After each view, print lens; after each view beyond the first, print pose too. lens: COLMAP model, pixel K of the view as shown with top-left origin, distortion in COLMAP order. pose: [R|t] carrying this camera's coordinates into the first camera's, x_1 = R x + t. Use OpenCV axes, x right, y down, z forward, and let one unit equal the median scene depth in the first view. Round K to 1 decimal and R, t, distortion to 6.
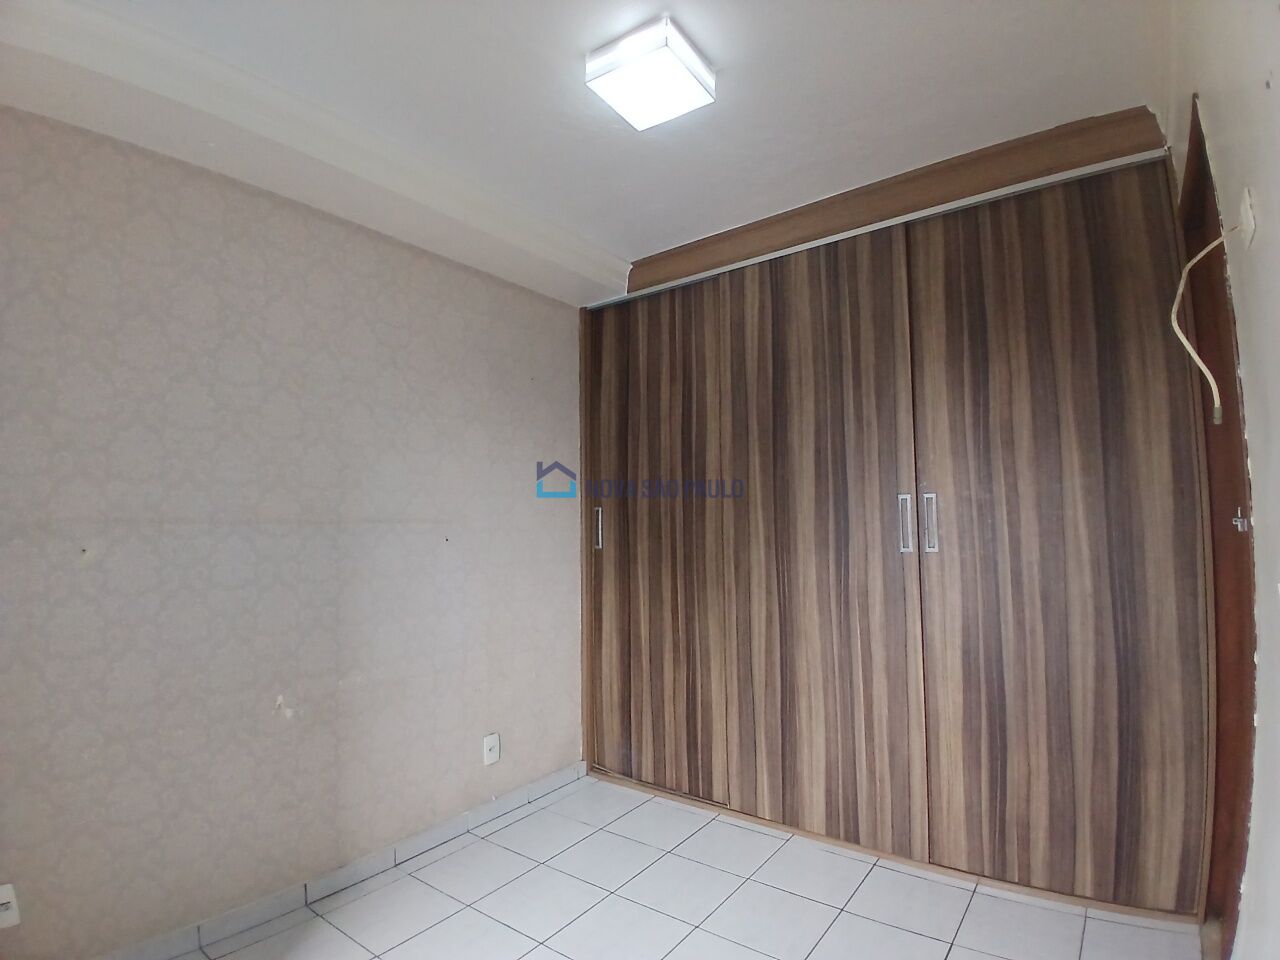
lens RADIAL K [[643.0, 0, 640.0], [0, 643.0, 480.0], [0, 0, 1]] dist [0.002238, -0.043943]
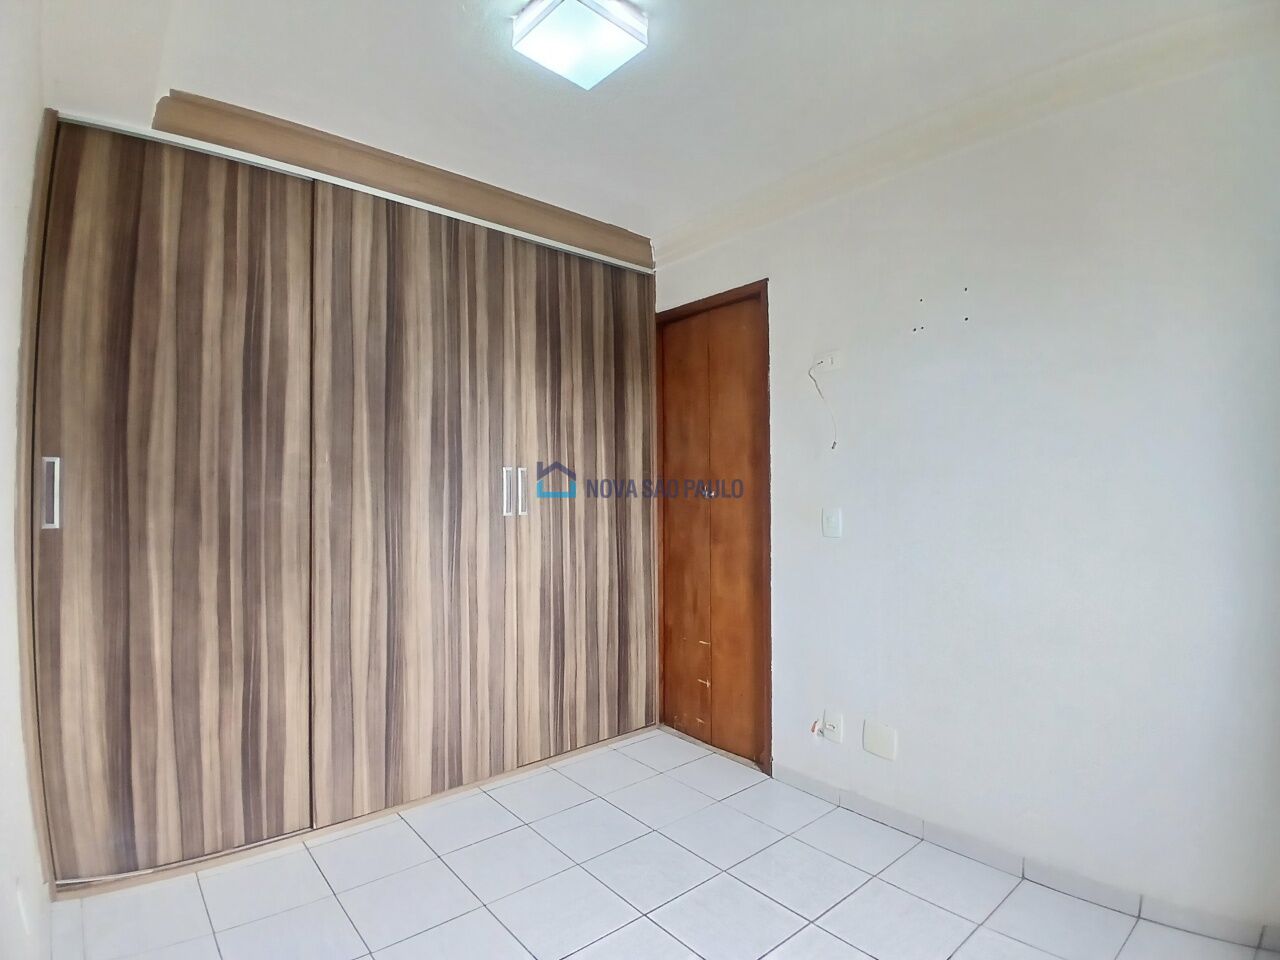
lens RADIAL K [[643.0, 0, 640.0], [0, 643.0, 480.0], [0, 0, 1]] dist [0.002238, -0.043943]
pose [[0.225017, 0.031376, 0.973849, -0.616582], [-0.070043, 0.997416, -0.015951, 0.043071], [-0.971834, -0.064622, 0.226634, 0.447671]]
